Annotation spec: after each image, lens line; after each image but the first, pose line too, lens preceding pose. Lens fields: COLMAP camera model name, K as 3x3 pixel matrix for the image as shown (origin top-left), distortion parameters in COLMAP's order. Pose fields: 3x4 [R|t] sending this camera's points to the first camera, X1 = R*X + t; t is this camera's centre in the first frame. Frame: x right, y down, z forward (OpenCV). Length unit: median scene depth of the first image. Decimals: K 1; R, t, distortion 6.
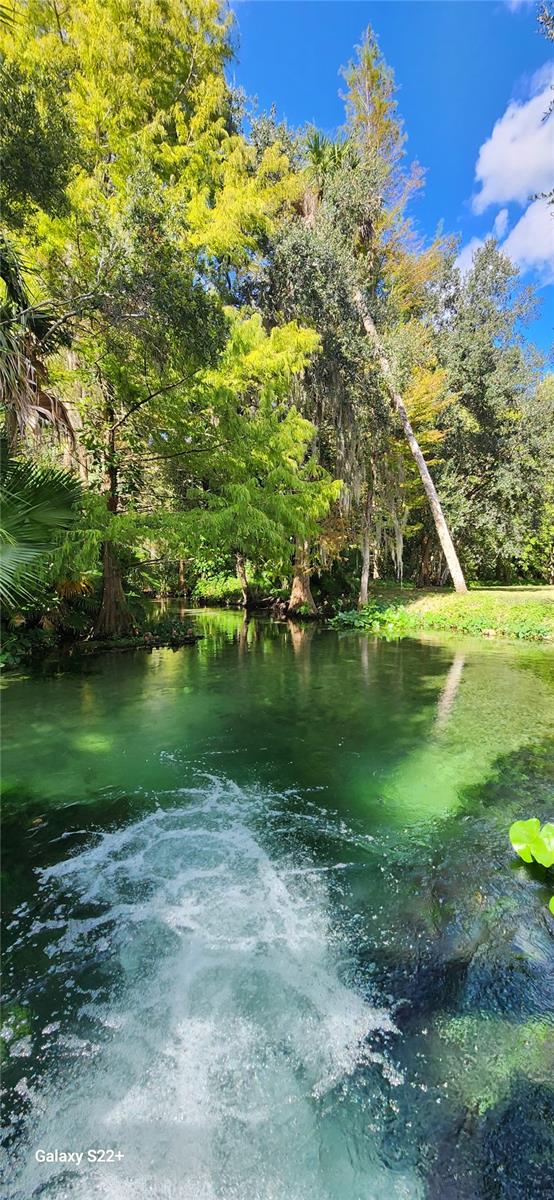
lens RADIAL K [[482.5, 0, 279.6], [0, 482.5, 597.7], [0, 0, 1]] dist [0.000071, 0.000066]
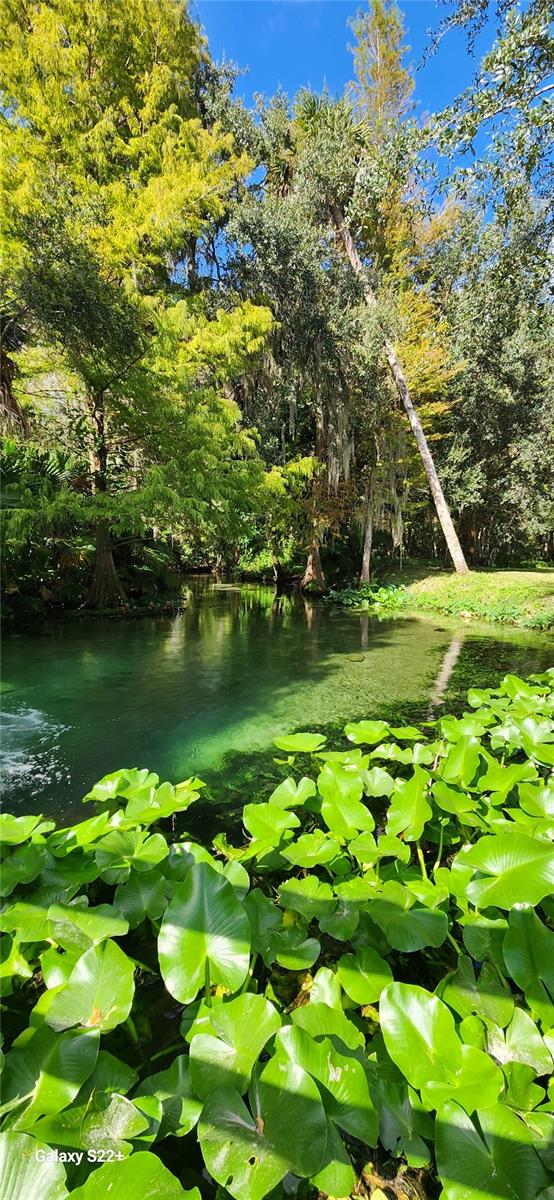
lens RADIAL K [[482.5, 0, 279.6], [0, 482.5, 597.7], [0, 0, 1]] dist [0.000071, 0.000066]
pose [[0.985709, 0.028211, -0.166076, 0.185043], [-0.020373, 0.998605, 0.048713, -0.000273], [0.167219, -0.044633, 0.984909, -0.012640]]
